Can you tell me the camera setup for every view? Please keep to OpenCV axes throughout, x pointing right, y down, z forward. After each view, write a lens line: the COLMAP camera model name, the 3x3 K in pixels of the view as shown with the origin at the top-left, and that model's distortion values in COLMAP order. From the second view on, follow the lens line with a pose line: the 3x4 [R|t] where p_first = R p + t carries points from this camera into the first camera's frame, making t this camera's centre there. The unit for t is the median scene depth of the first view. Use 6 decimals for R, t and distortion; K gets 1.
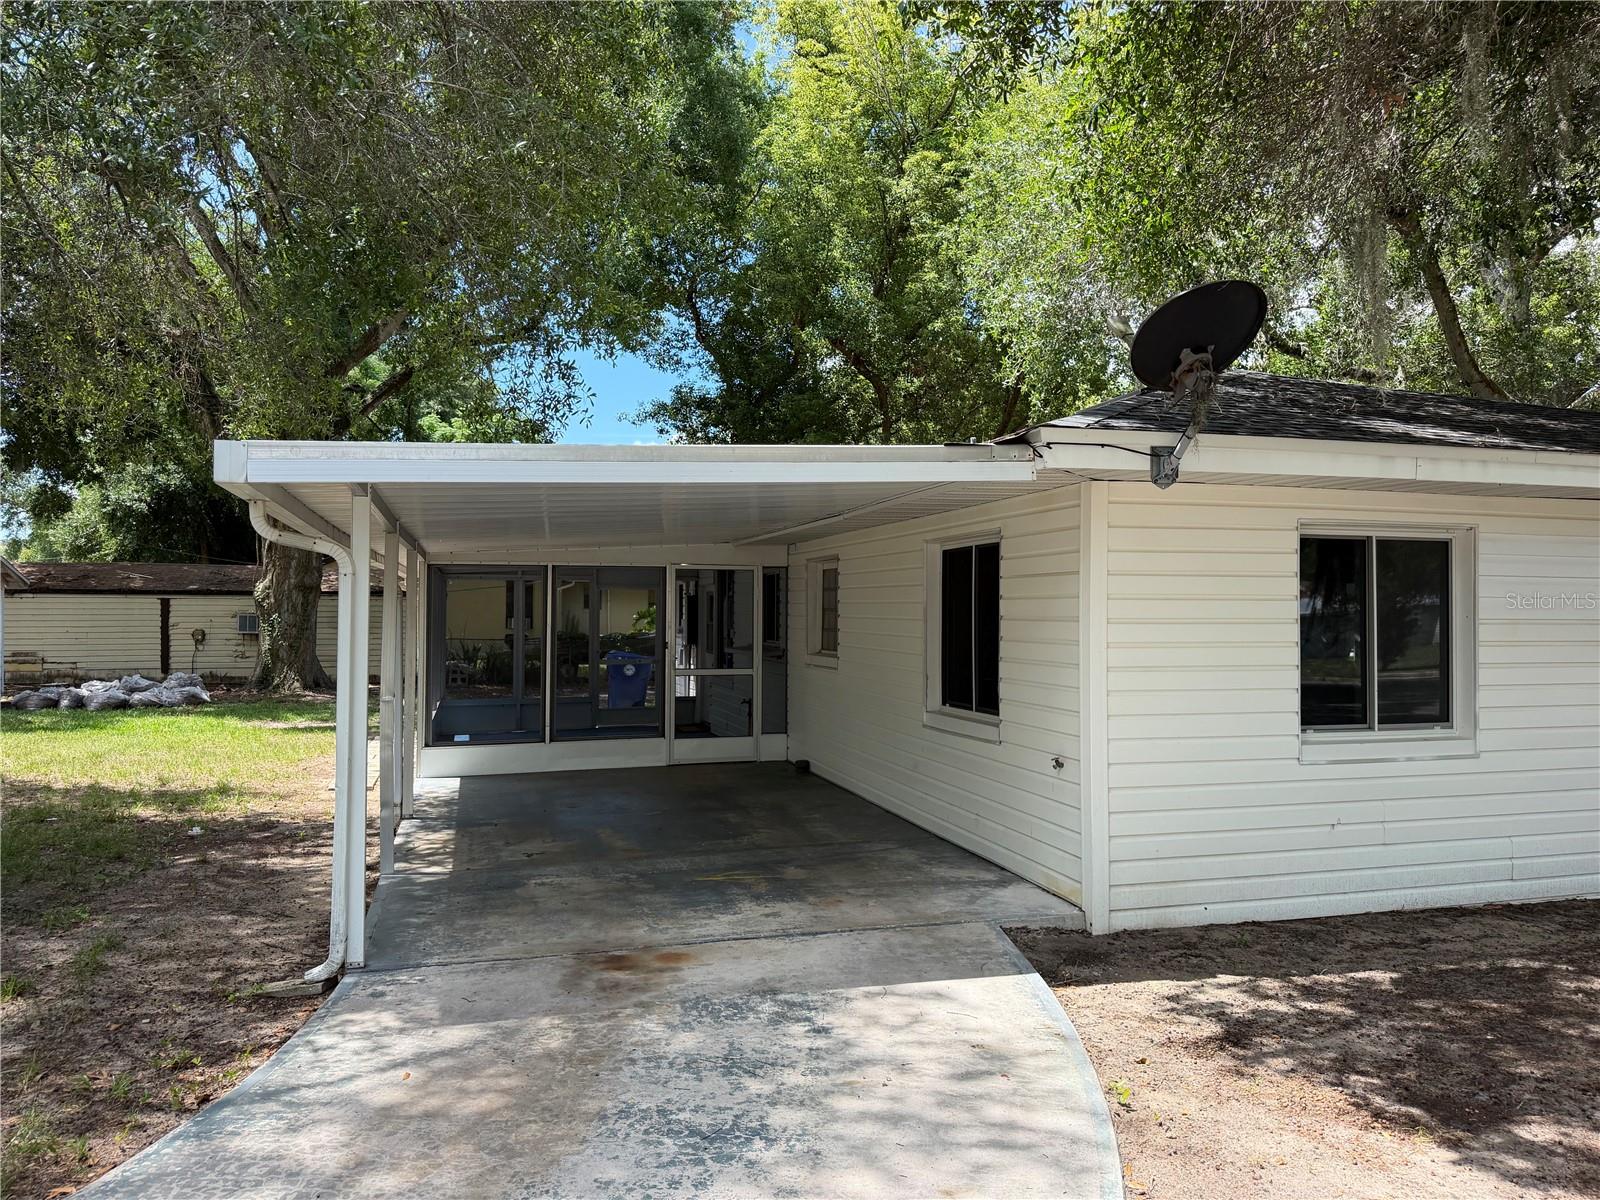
lens RADIAL K [[1124.0, 0, 805.8], [0, 1124.0, 608.0], [0, 0, 1]] dist [0.074311, -0.110170]
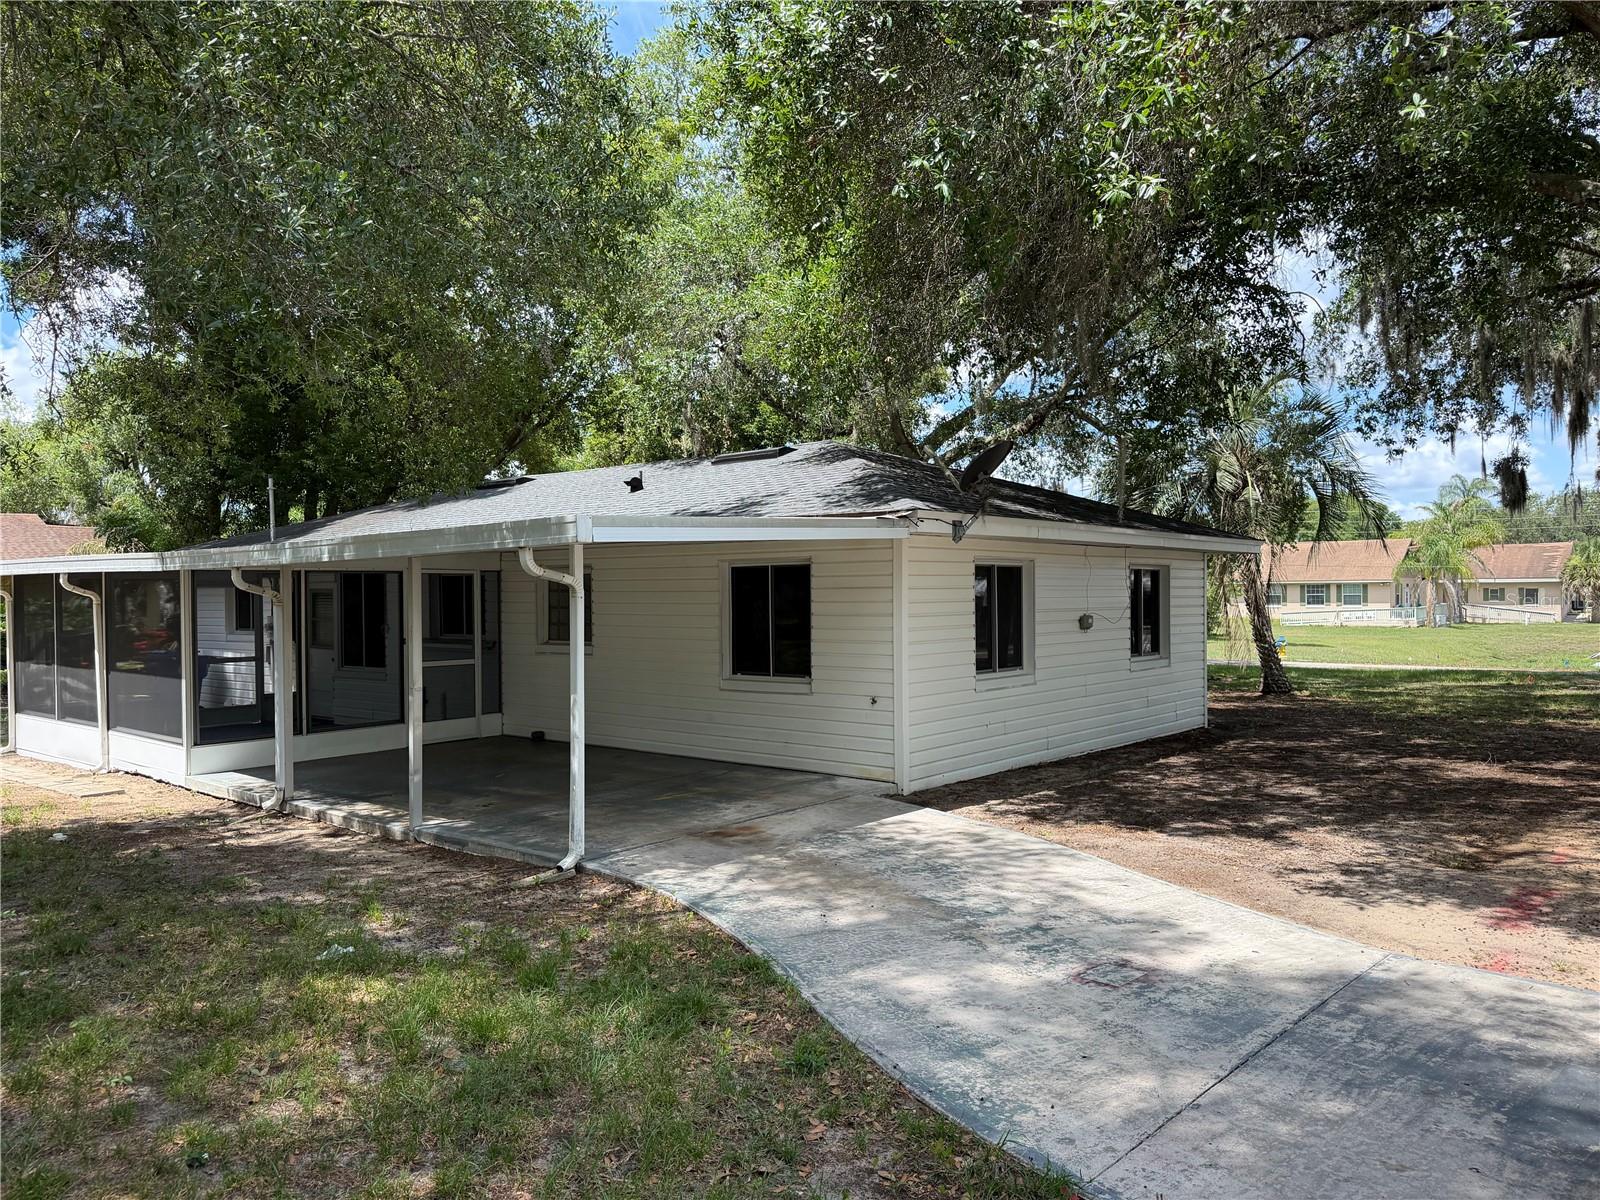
lens RADIAL K [[1124.0, 0, 805.8], [0, 1124.0, 608.0], [0, 0, 1]] dist [0.074311, -0.110170]
pose [[0.823056, -0.018325, 0.567665, -0.724051], [0.010097, 0.999794, 0.017635, -0.027517], [-0.567871, -0.008783, 0.823071, -0.286598]]
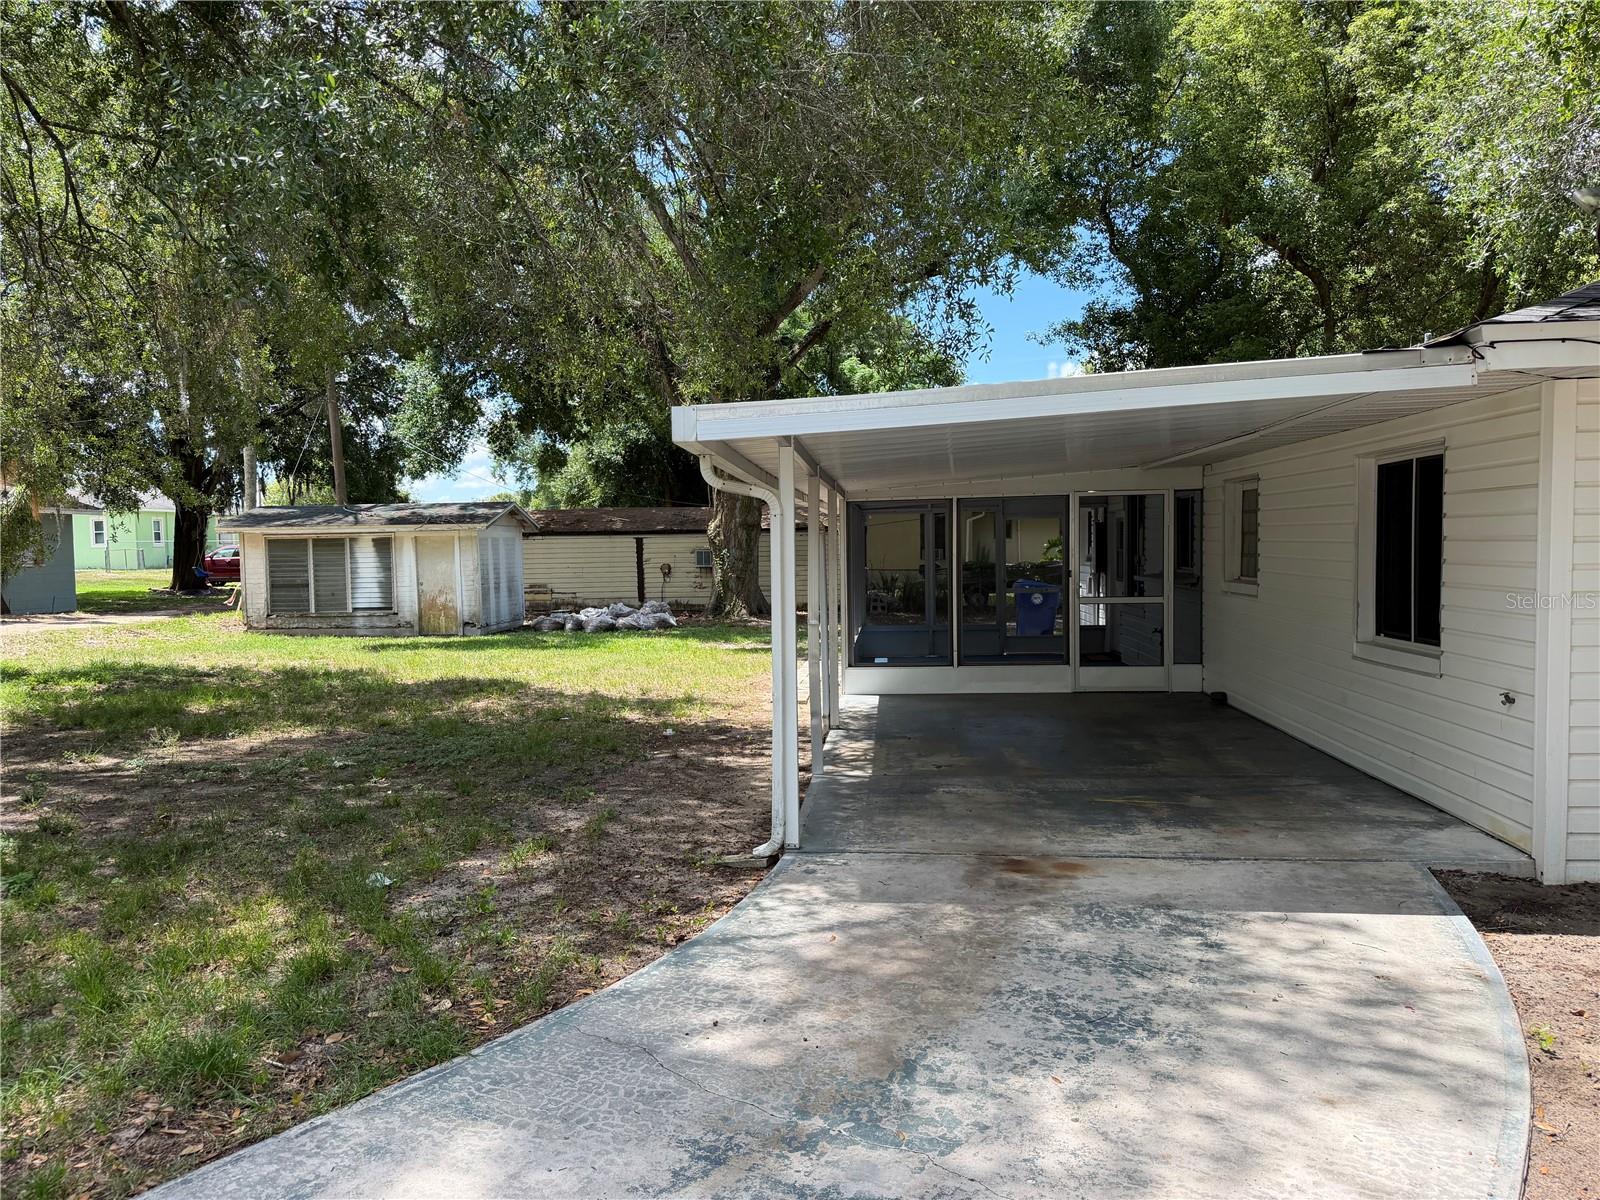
lens RADIAL K [[1113.1, 0, 798.1], [0, 1113.1, 643.8], [0, 0, 1]] dist [0.074576, -0.099860]
pose [[0.931411, 0.012267, -0.363763, 0.019715], [0.022250, 0.995644, 0.090548, -0.000024], [0.363289, -0.092431, 0.927080, -0.036259]]
